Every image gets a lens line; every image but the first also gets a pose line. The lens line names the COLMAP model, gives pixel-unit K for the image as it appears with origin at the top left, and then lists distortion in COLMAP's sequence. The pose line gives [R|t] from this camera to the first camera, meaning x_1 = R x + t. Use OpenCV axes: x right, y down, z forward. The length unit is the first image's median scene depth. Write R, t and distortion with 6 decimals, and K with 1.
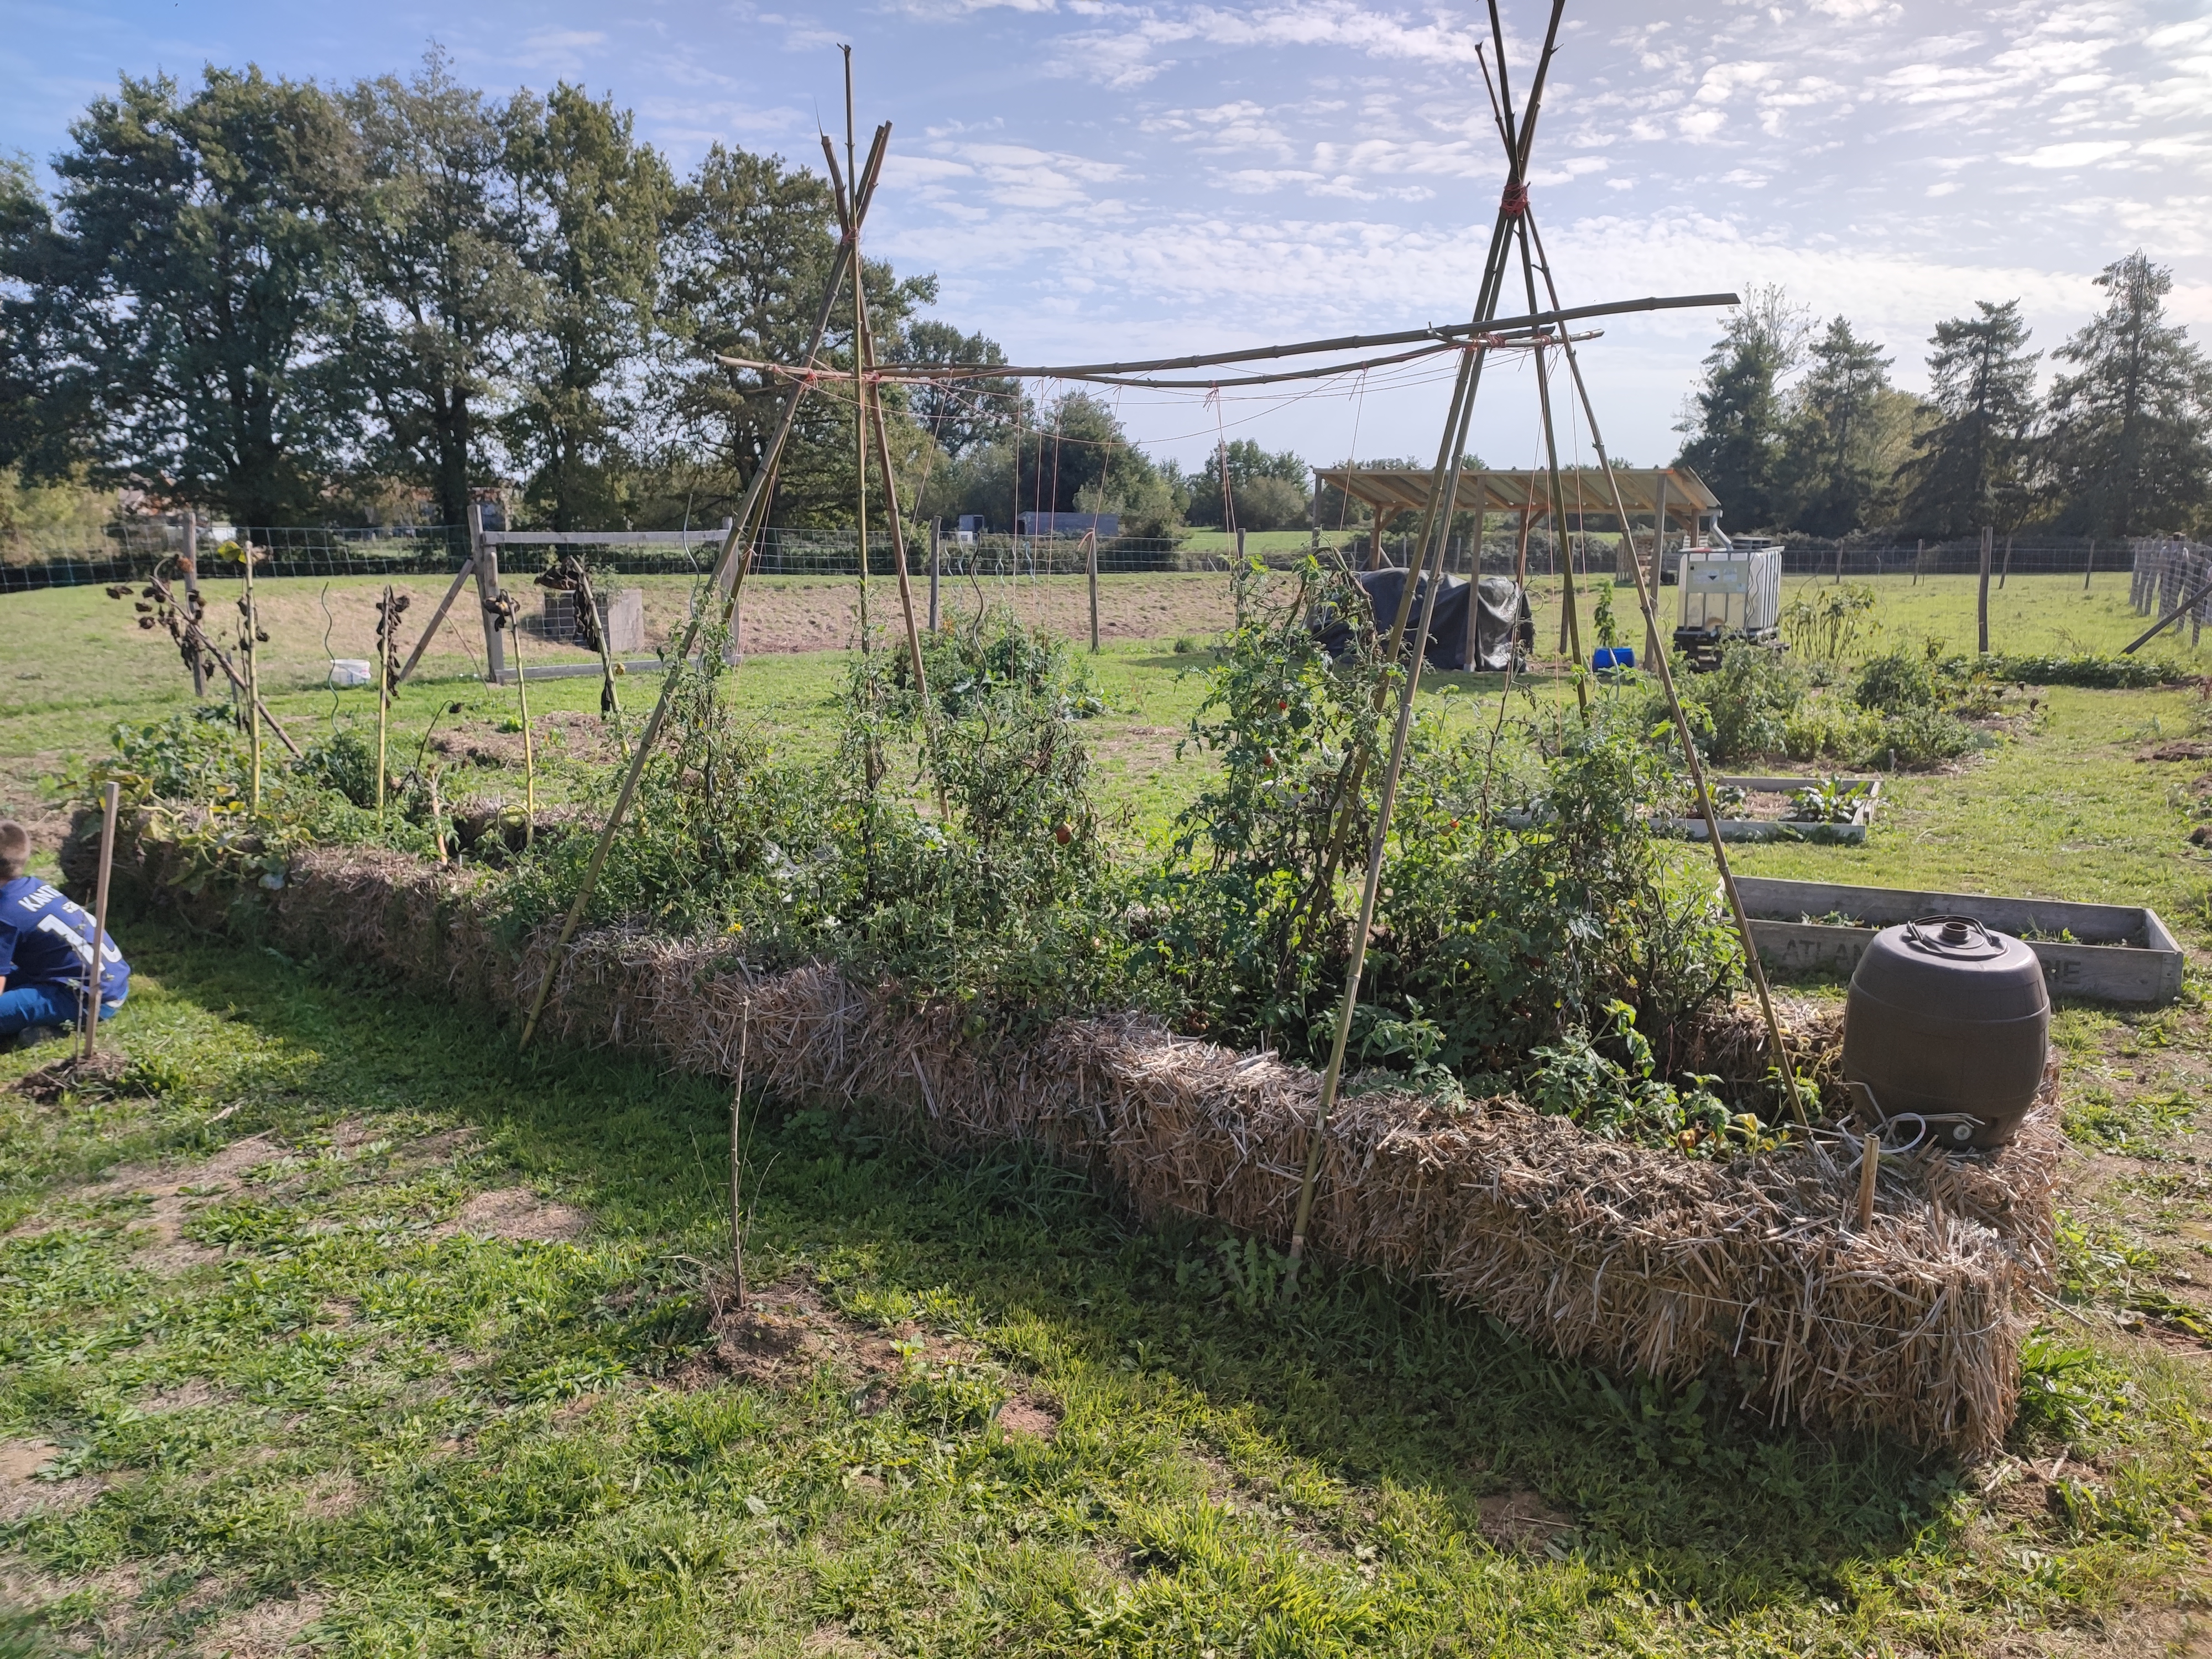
lens RADIAL K [[1596.2, 0, 1057.2], [0, 1596.2, 824.4], [0, 0, 1]] dist [0.055335, -0.065564]
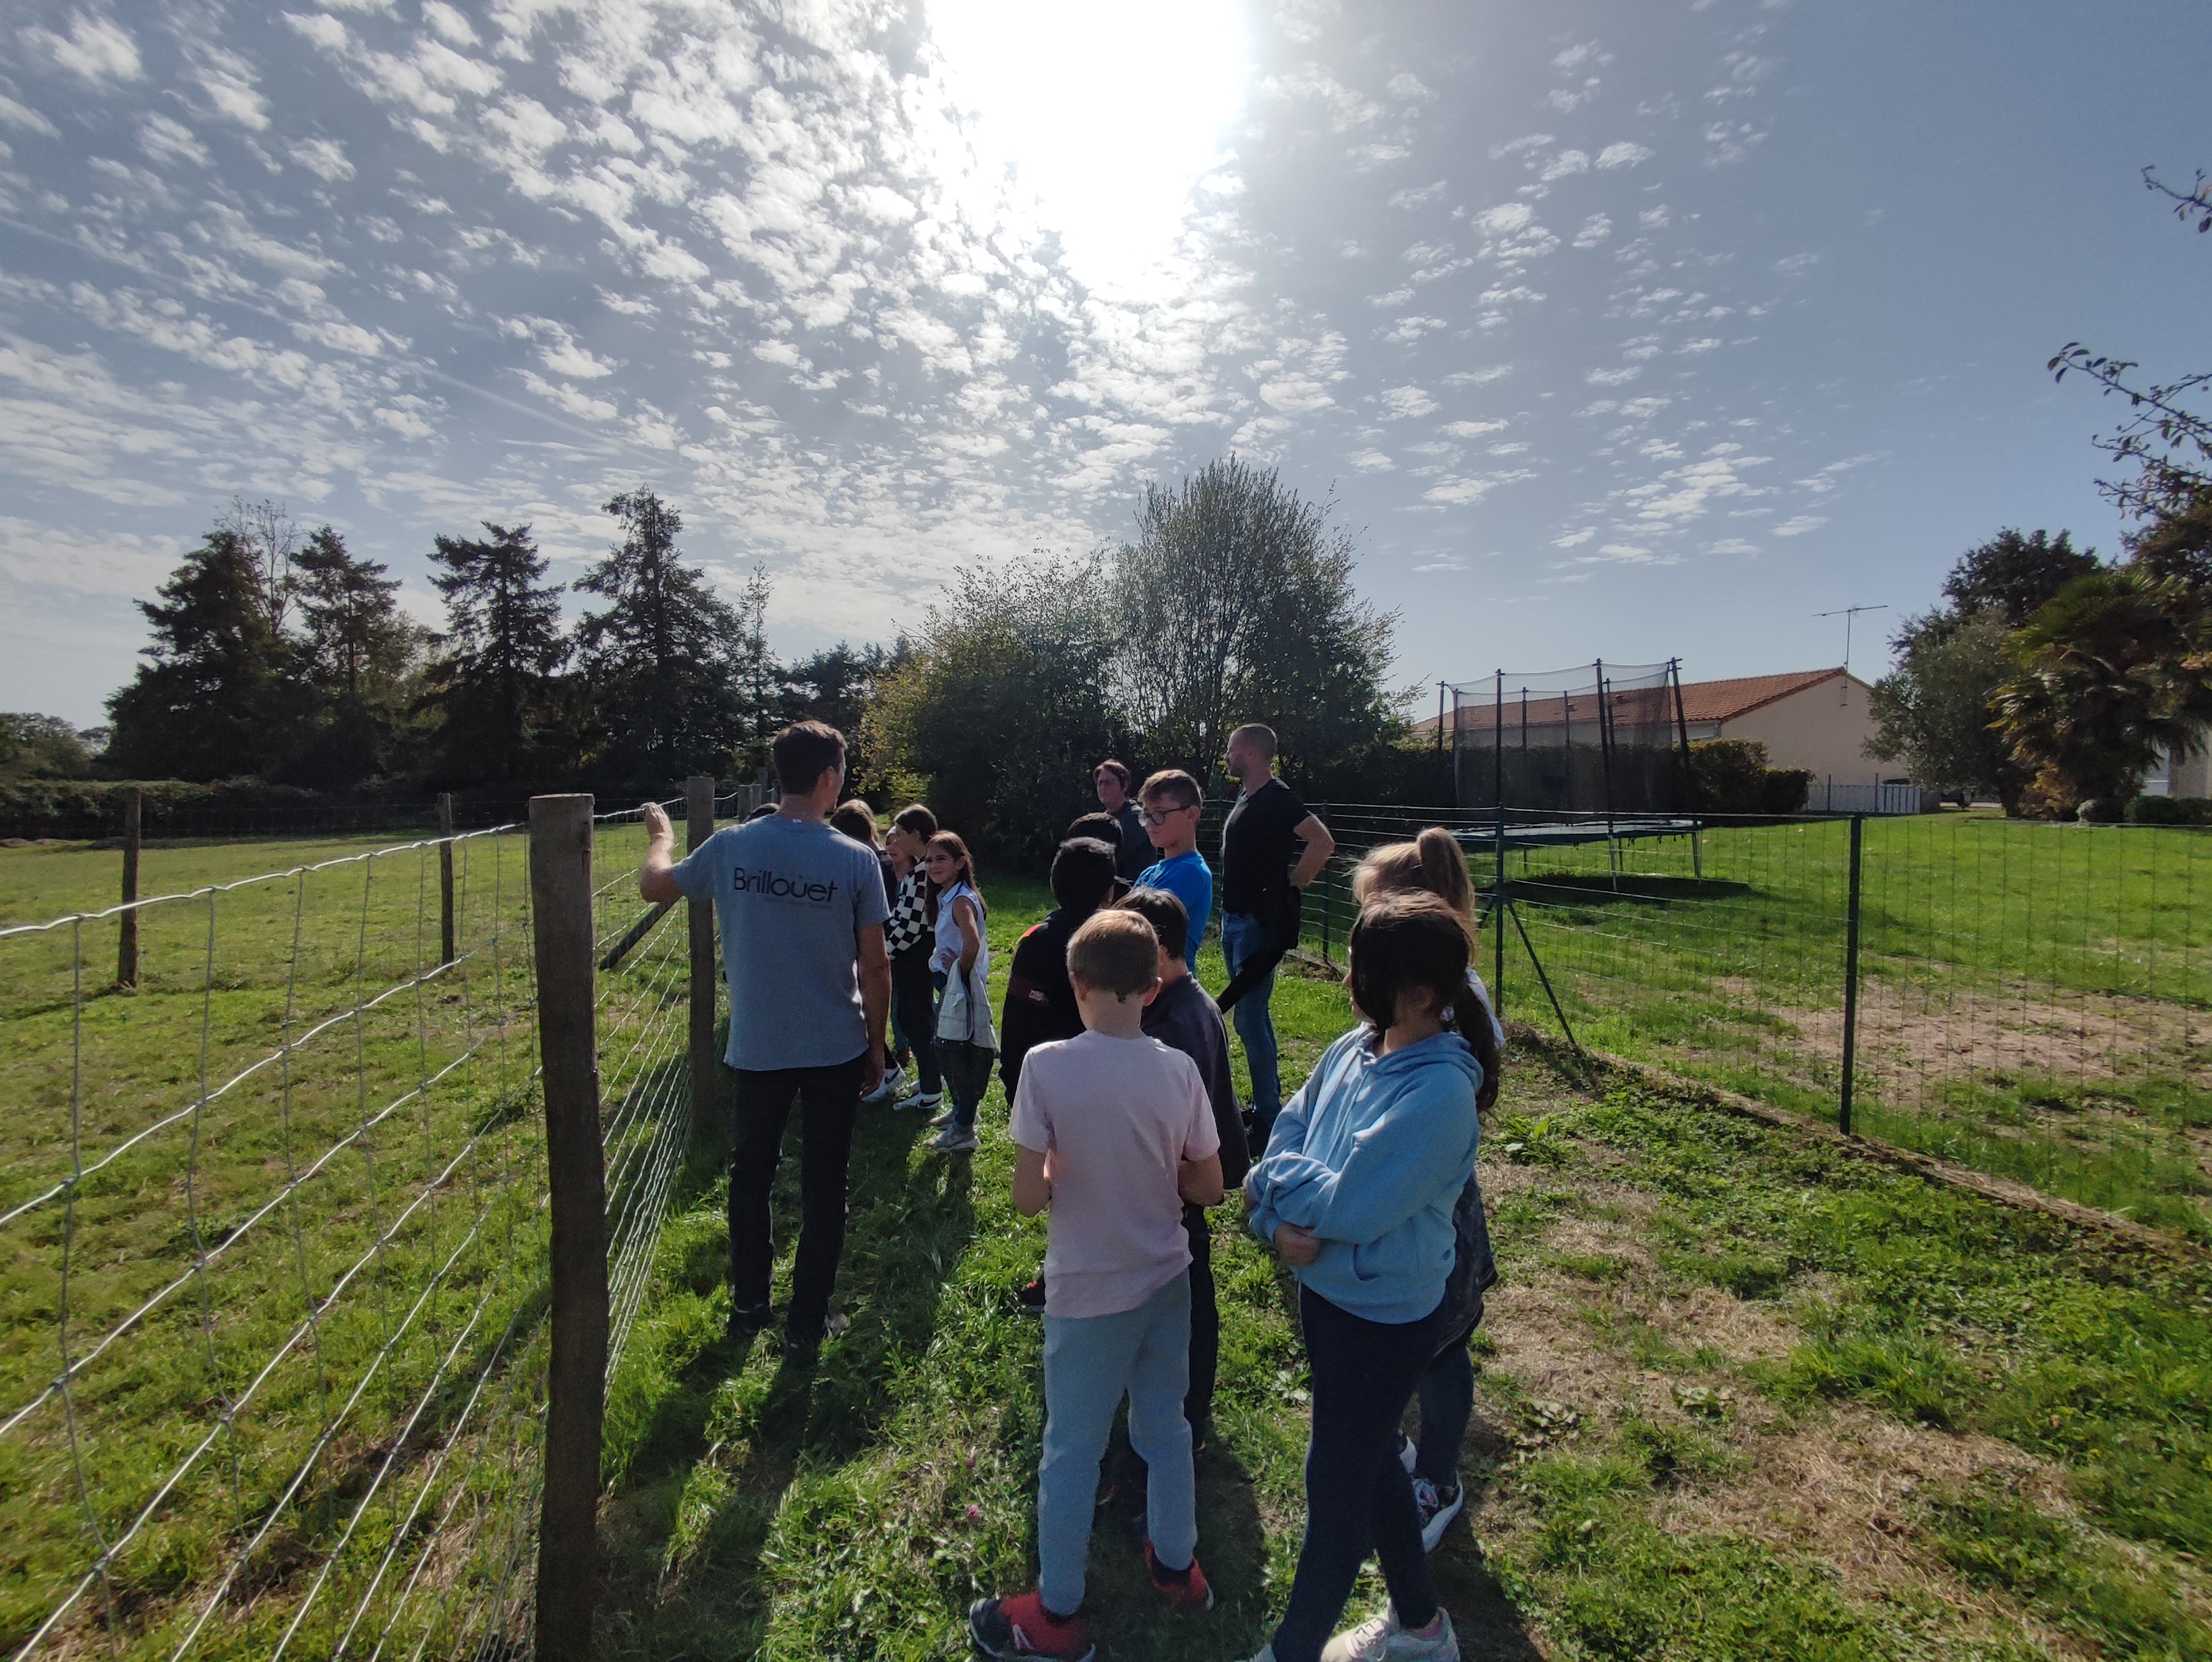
lens RADIAL K [[880.8, 0, 1050.1], [0, 880.8, 837.2], [0, 0, 1]] dist [0.001190, 0.000463]
pose [[0.576004, -0.064848, 0.814871, 0.481651], [0.159930, 0.986524, -0.034541, -0.123330], [-0.801650, 0.150218, 0.578613, 0.699148]]
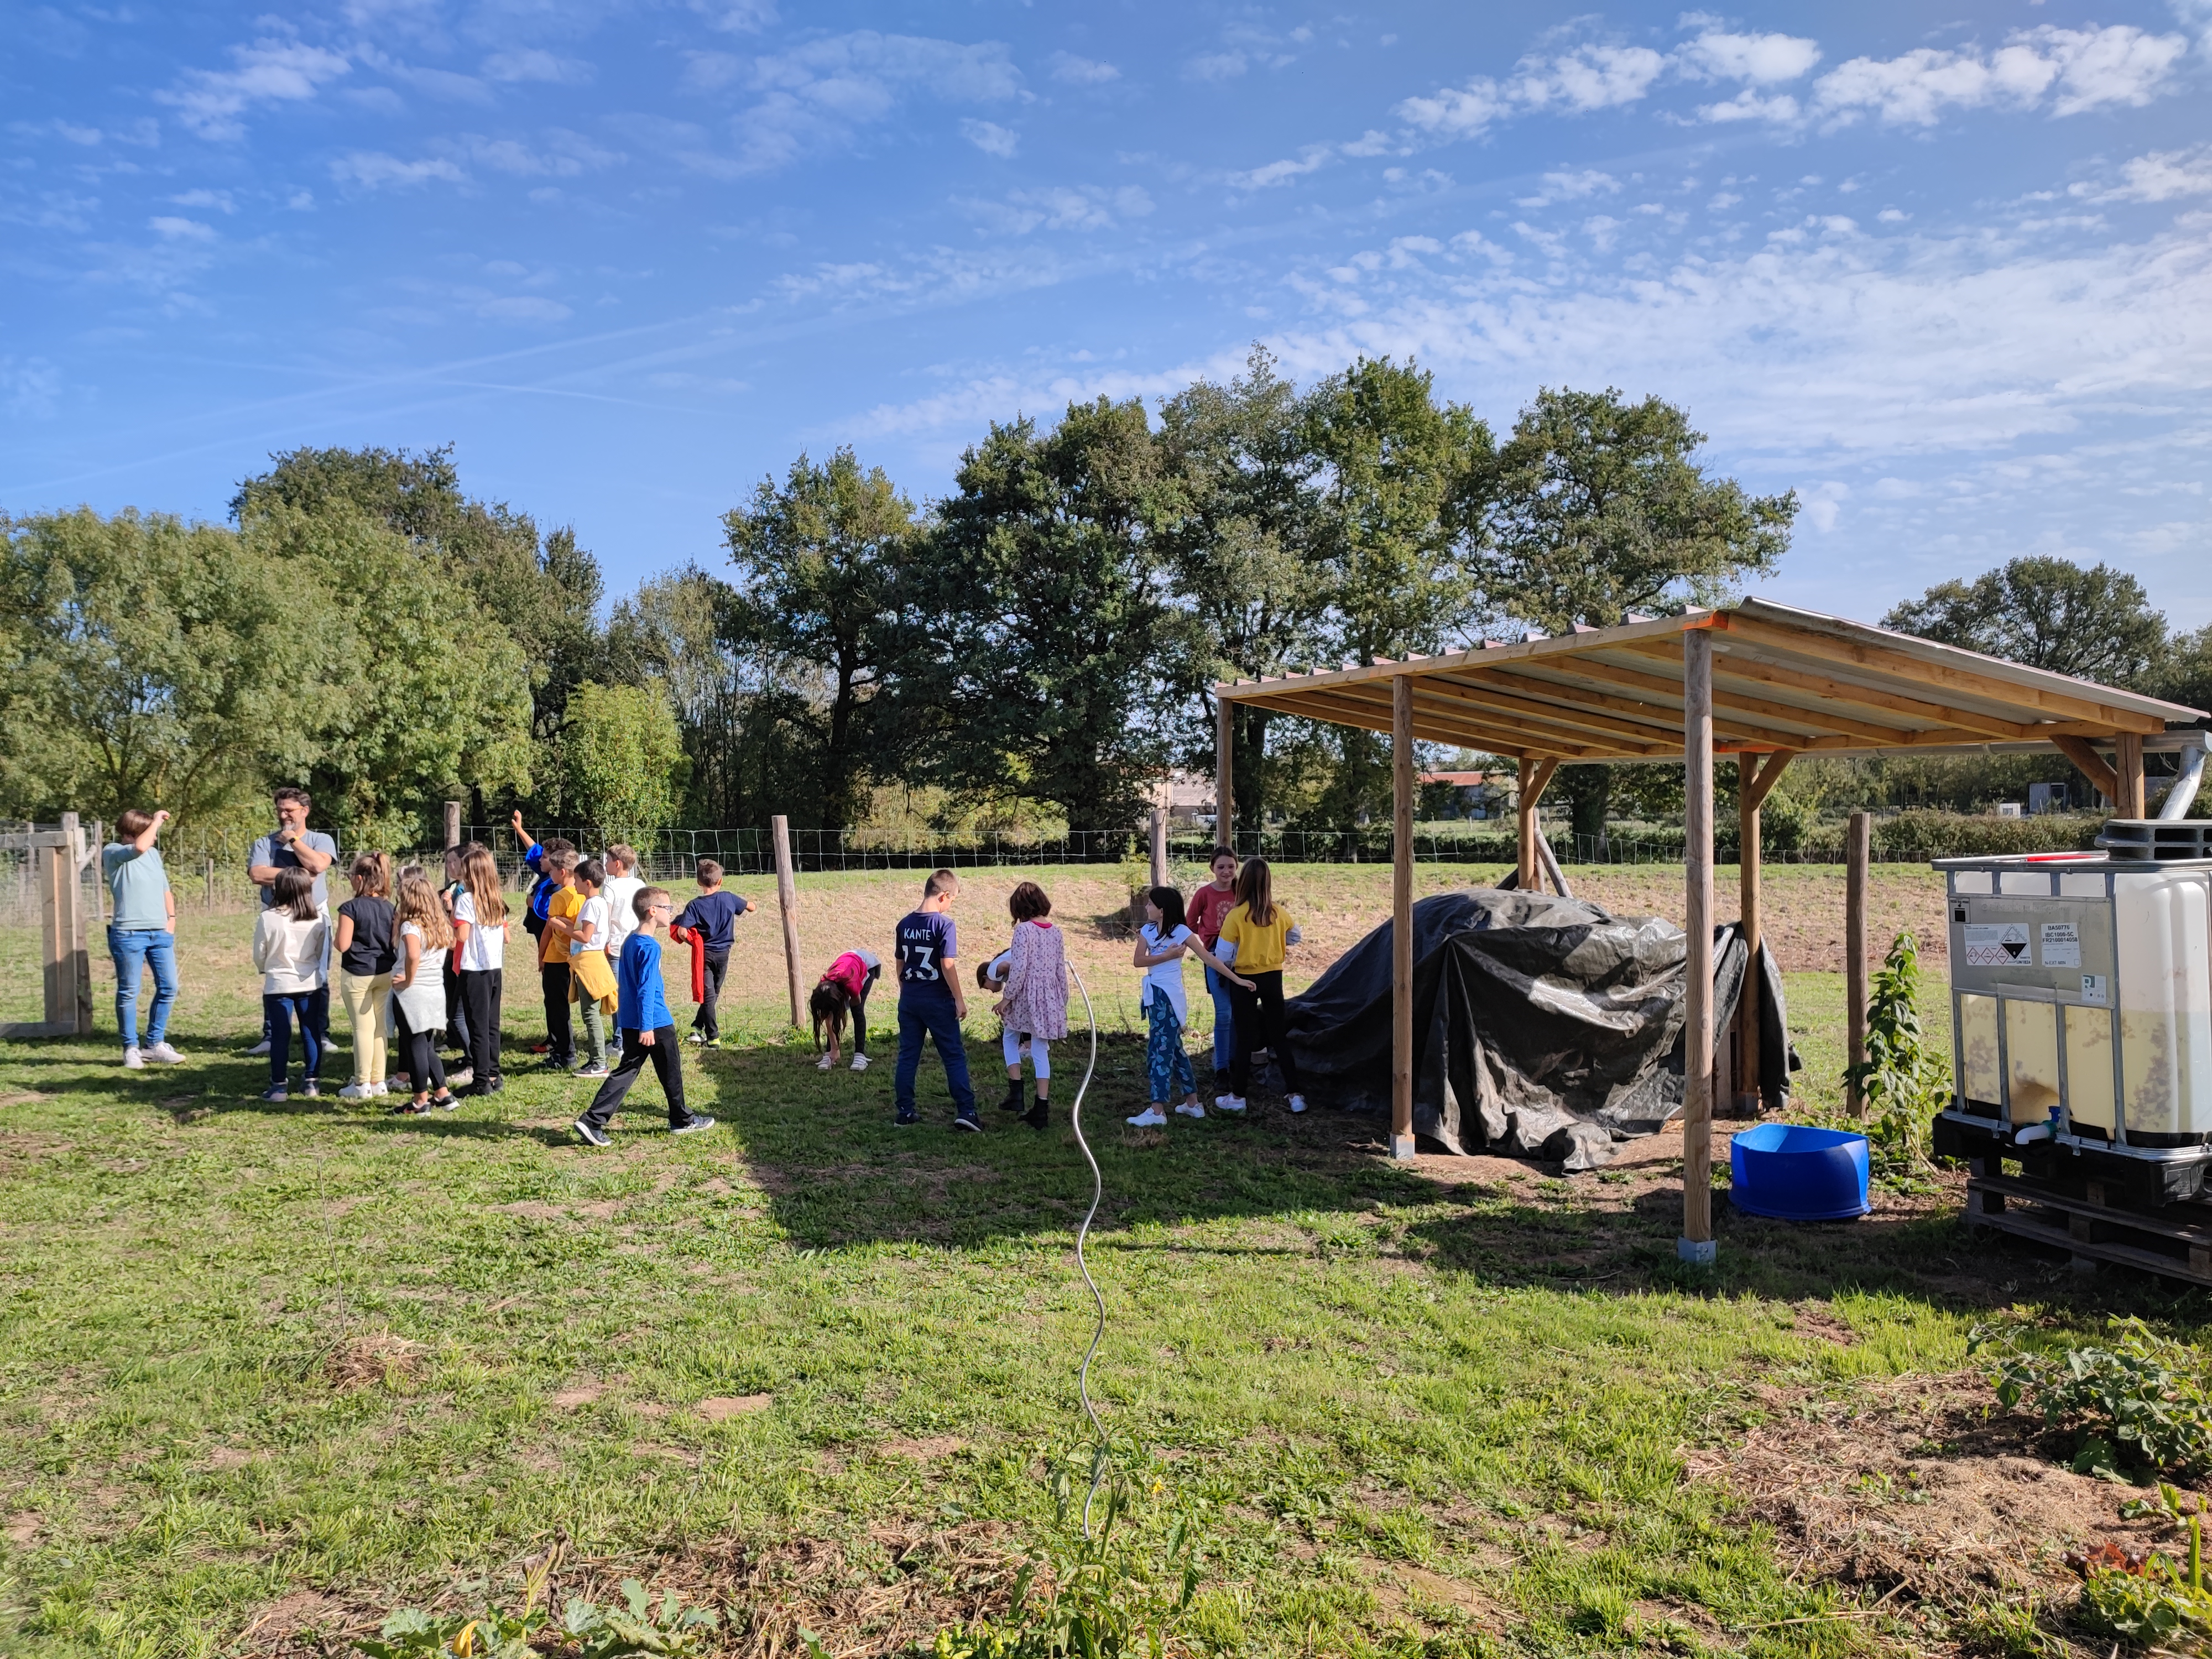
lens RADIAL K [[1596.2, 0, 1057.2], [0, 1596.2, 824.4], [0, 0, 1]] dist [0.055335, -0.065564]
pose [[0.771597, -0.005970, -0.636083, 0.128425], [-0.103648, 0.985413, -0.134978, -0.030461], [0.627611, 0.170077, 0.759723, 0.167095]]
